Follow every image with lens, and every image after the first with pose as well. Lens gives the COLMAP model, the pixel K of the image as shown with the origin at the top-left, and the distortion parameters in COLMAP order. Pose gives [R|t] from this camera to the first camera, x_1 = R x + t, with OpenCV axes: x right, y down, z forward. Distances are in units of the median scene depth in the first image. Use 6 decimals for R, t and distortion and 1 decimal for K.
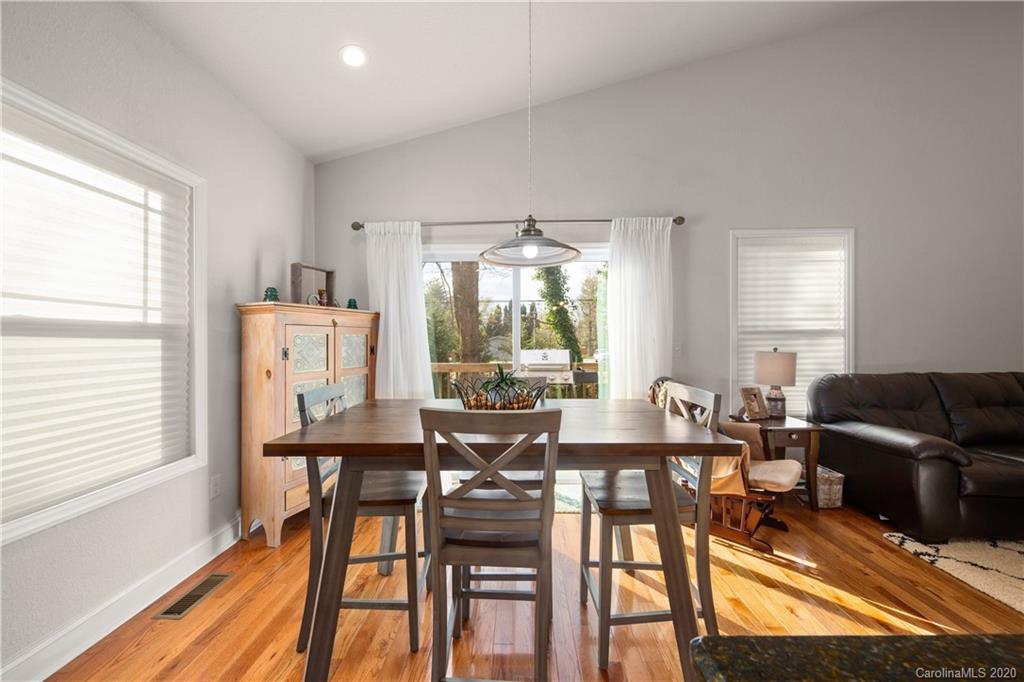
lens RADIAL K [[380.7, 0, 512.0], [0, 380.7, 337.2], [0, 0, 1]] dist [-0.001442, -0.000940]
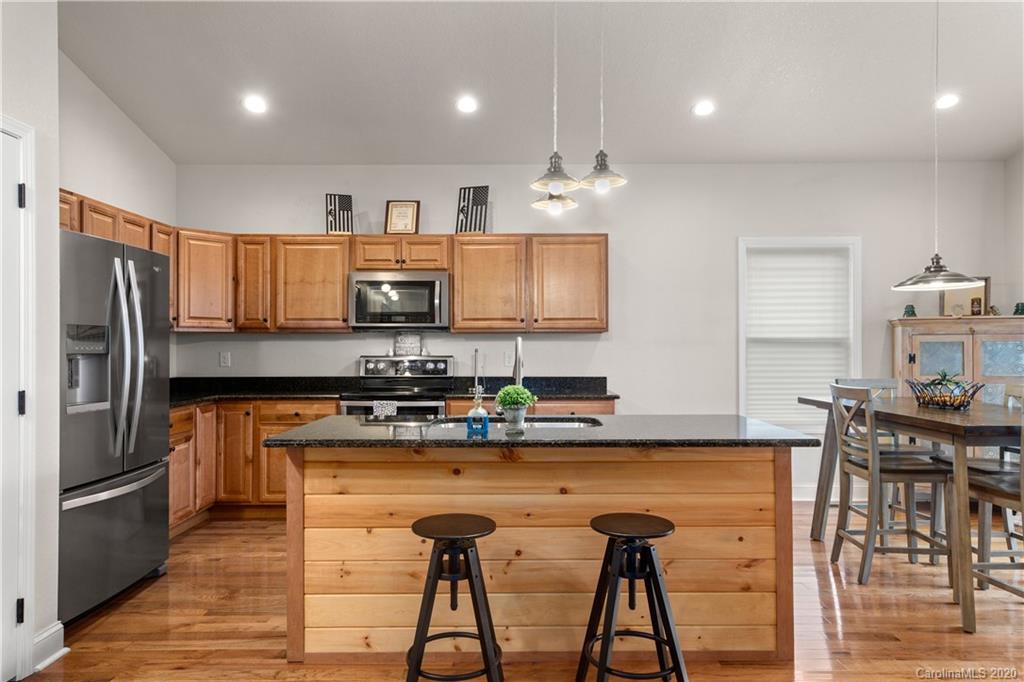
lens RADIAL K [[637.2, 0, 508.2], [0, 637.2, 341.5], [0, 0, 1]] dist [0.000210, -0.001162]
pose [[0.040845, -0.009083, -0.999124, 1.055033], [0.009277, 0.999919, -0.008711, -0.005118], [0.999122, -0.008913, 0.040926, -0.302301]]
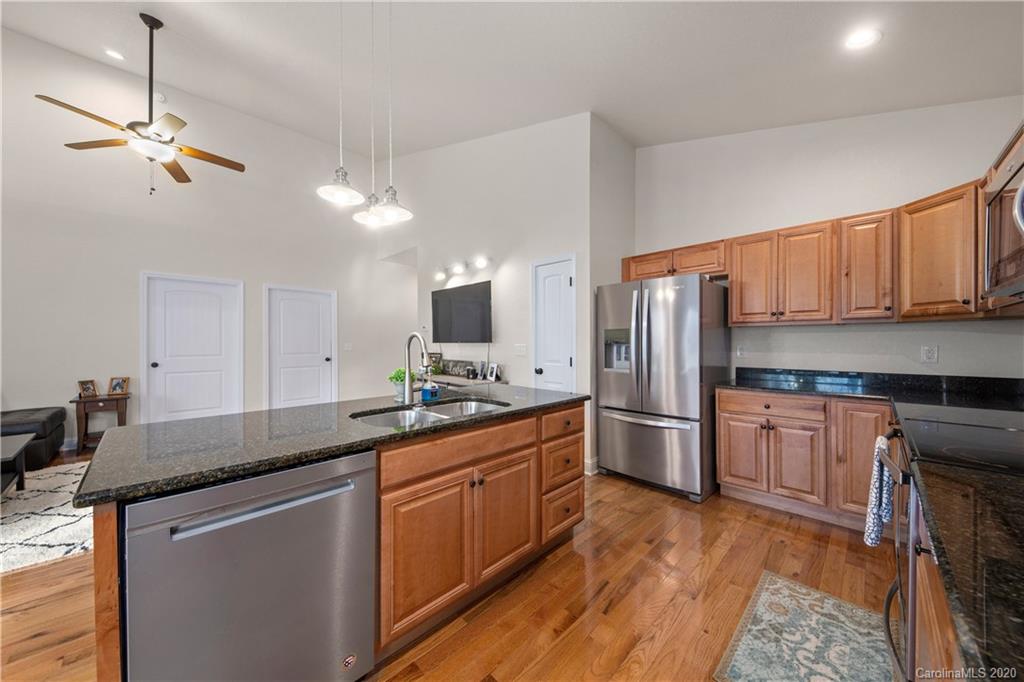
lens RADIAL K [[364.2, 0, 511.8], [0, 364.2, 341.7], [0, 0, 1]] dist [-0.004820, -0.000524]
pose [[-0.734165, 0.000731, 0.678971, -0.372705], [-0.002366, 0.999991, -0.003635, -0.002041], [-0.678967, -0.004275, -0.734156, 0.101133]]
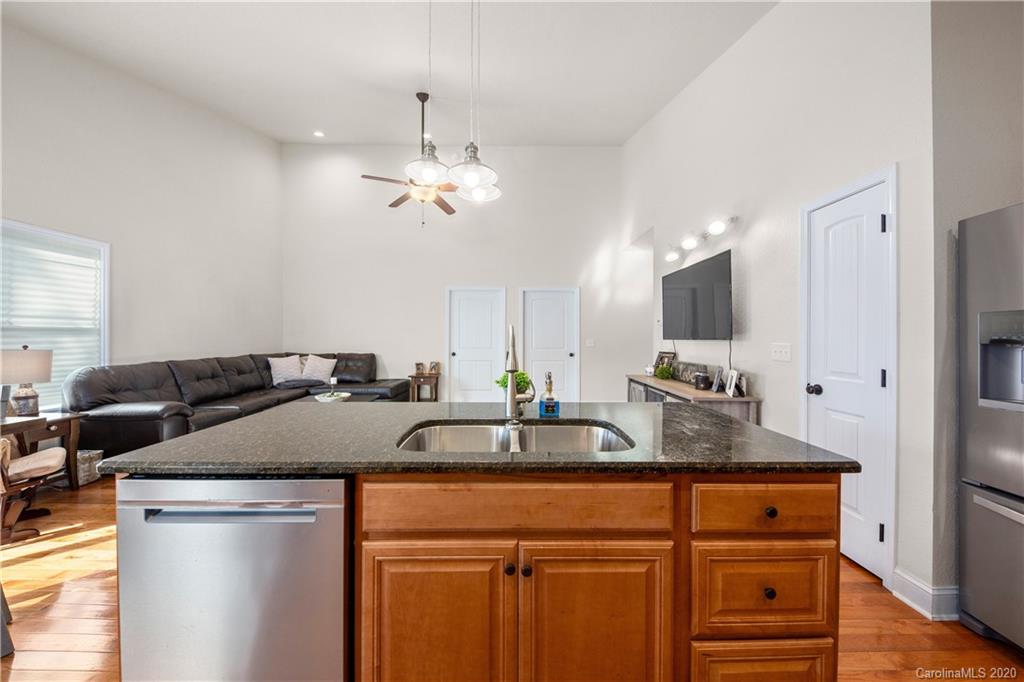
lens RADIAL K [[355.5, 0, 508.4], [0, 355.5, 339.3], [0, 0, 1]] dist [0.001265, -0.001614]
pose [[-0.036962, -0.004934, 0.999304, -0.288736], [-0.008800, 0.999951, 0.004611, -0.004136], [-0.999278, -0.008624, -0.037004, -0.232384]]
